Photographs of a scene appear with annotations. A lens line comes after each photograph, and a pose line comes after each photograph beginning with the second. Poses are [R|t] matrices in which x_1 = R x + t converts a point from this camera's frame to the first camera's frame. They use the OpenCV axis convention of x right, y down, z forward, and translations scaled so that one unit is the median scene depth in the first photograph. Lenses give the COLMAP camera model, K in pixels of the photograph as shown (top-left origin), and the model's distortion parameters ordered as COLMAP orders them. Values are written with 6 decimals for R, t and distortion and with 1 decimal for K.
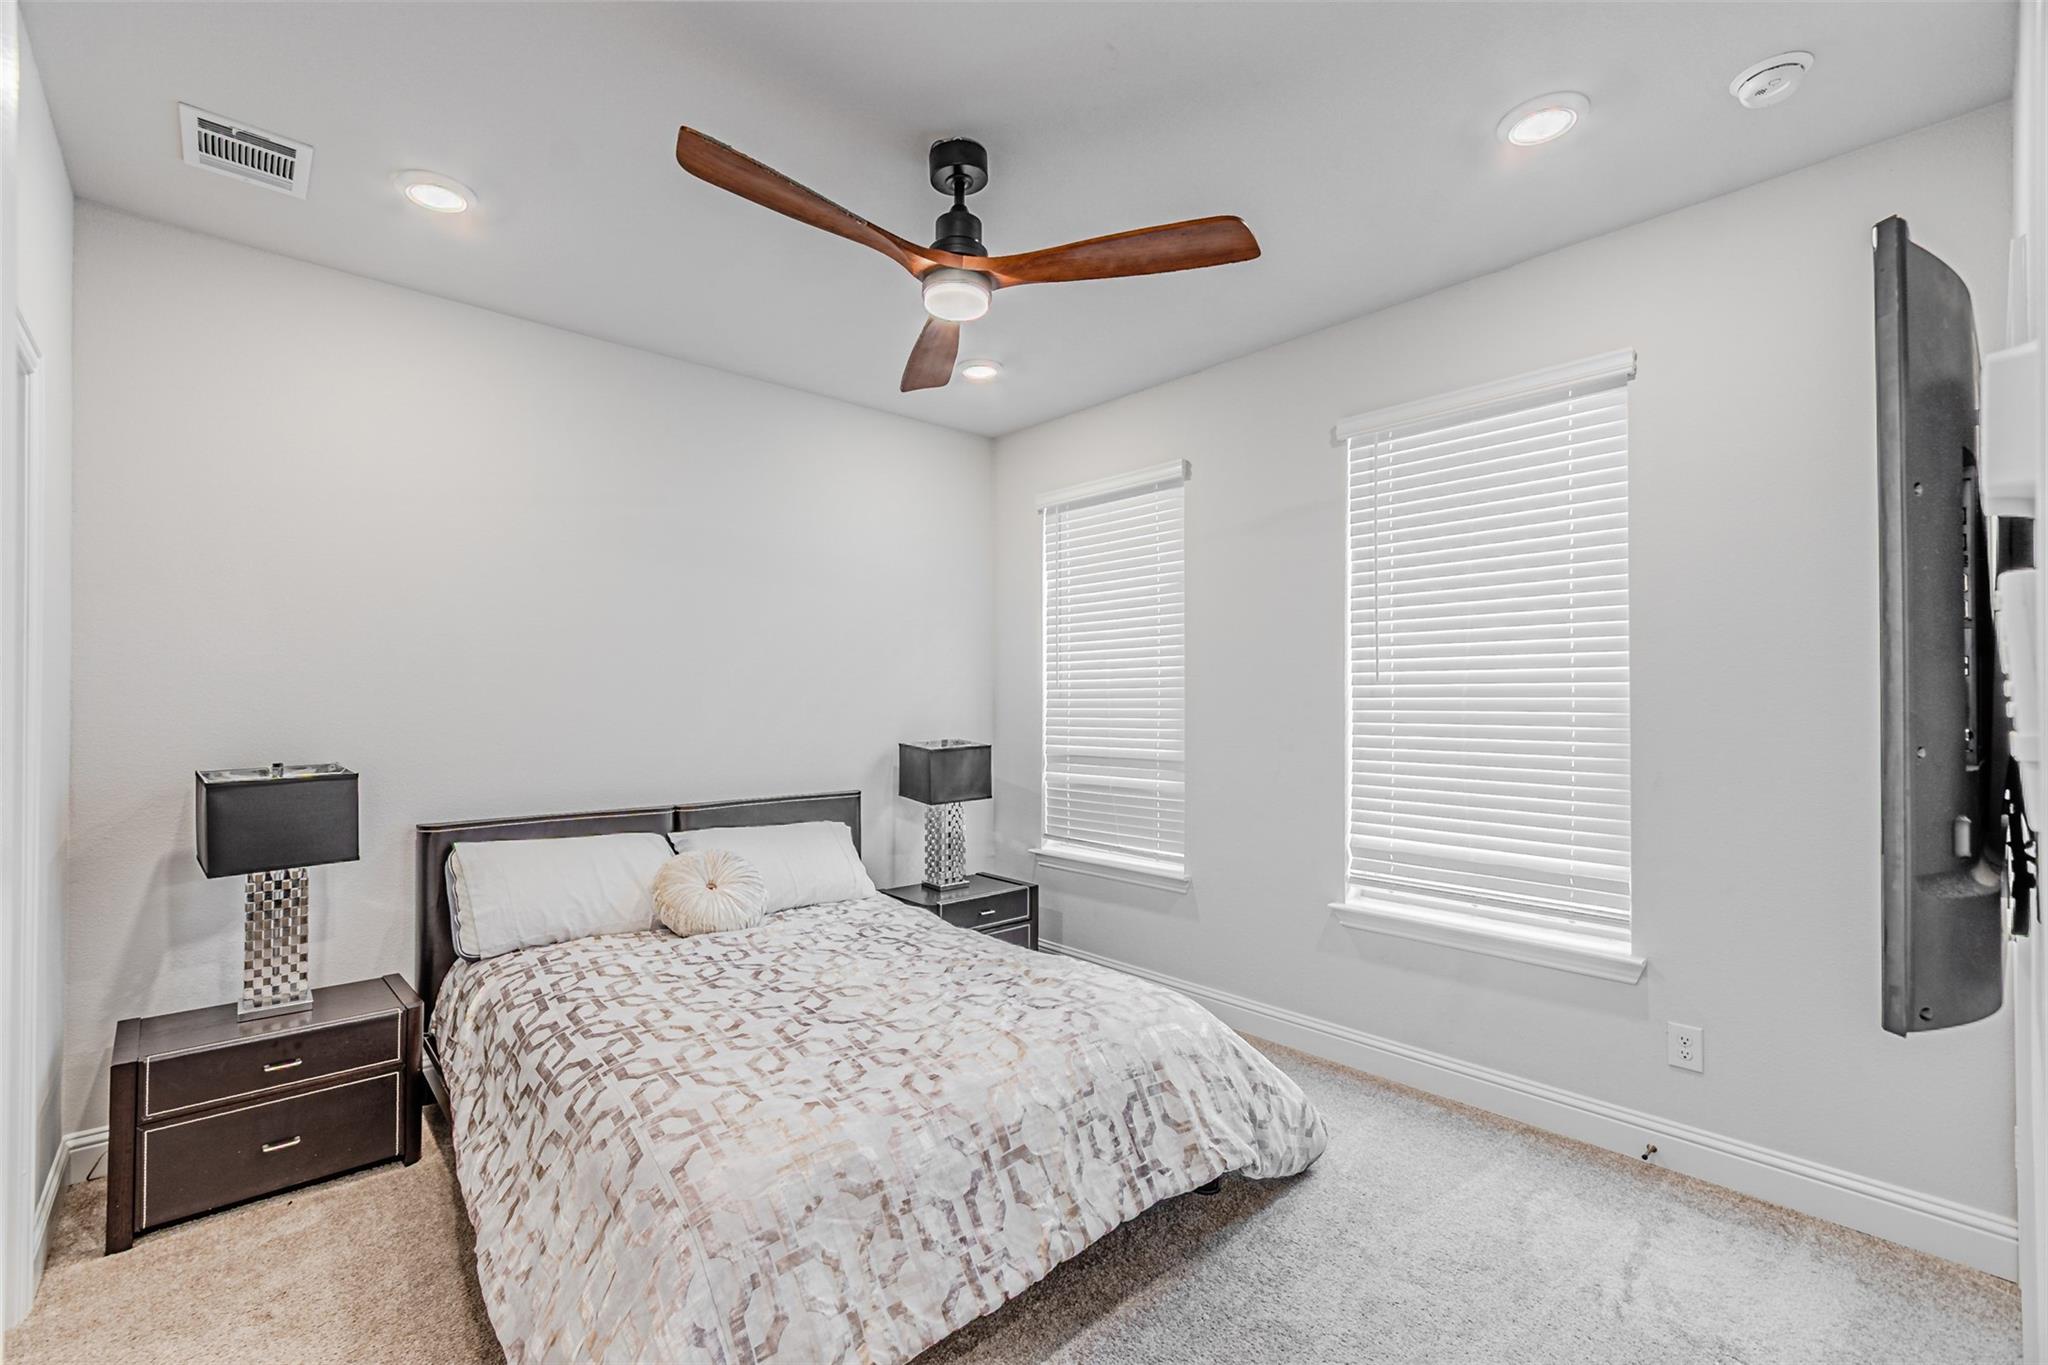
lens RADIAL K [[897.8, 0, 1023.8], [0, 897.8, 688.6], [0, 0, 1]] dist [0.002455, 0.000331]
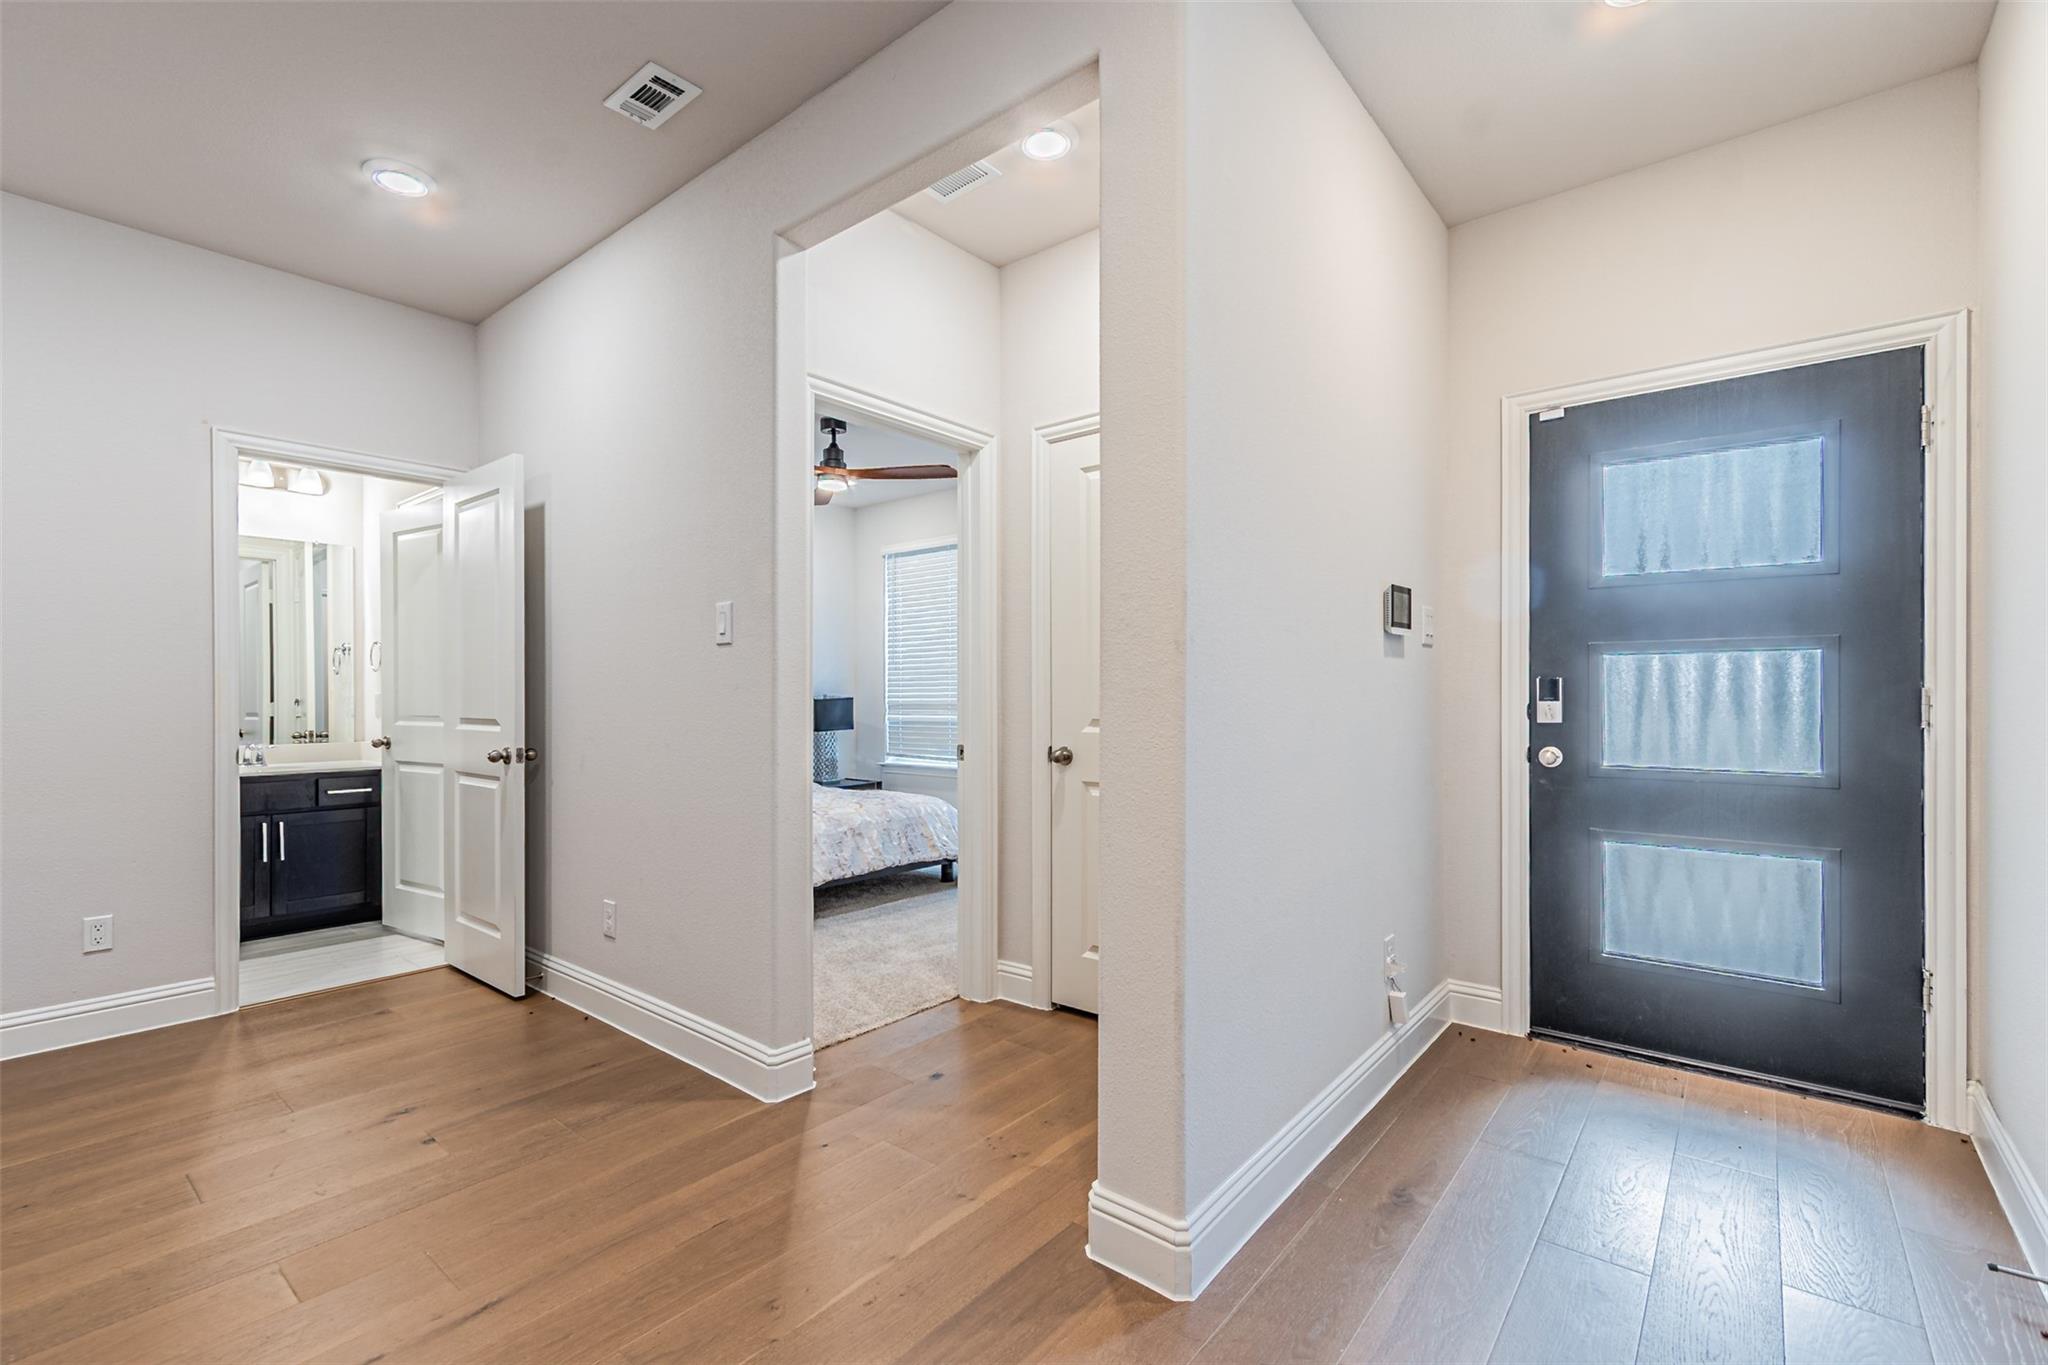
lens RADIAL K [[897.8, 0, 1025.0], [0, 897.8, 685.9], [0, 0, 1]] dist [0.002455, 0.000331]
pose [[0.989696, -0.006436, 0.143038, 0.051242], [0.004216, 0.999866, 0.015815, 0.016581], [-0.143121, -0.015049, 0.989591, -0.872195]]
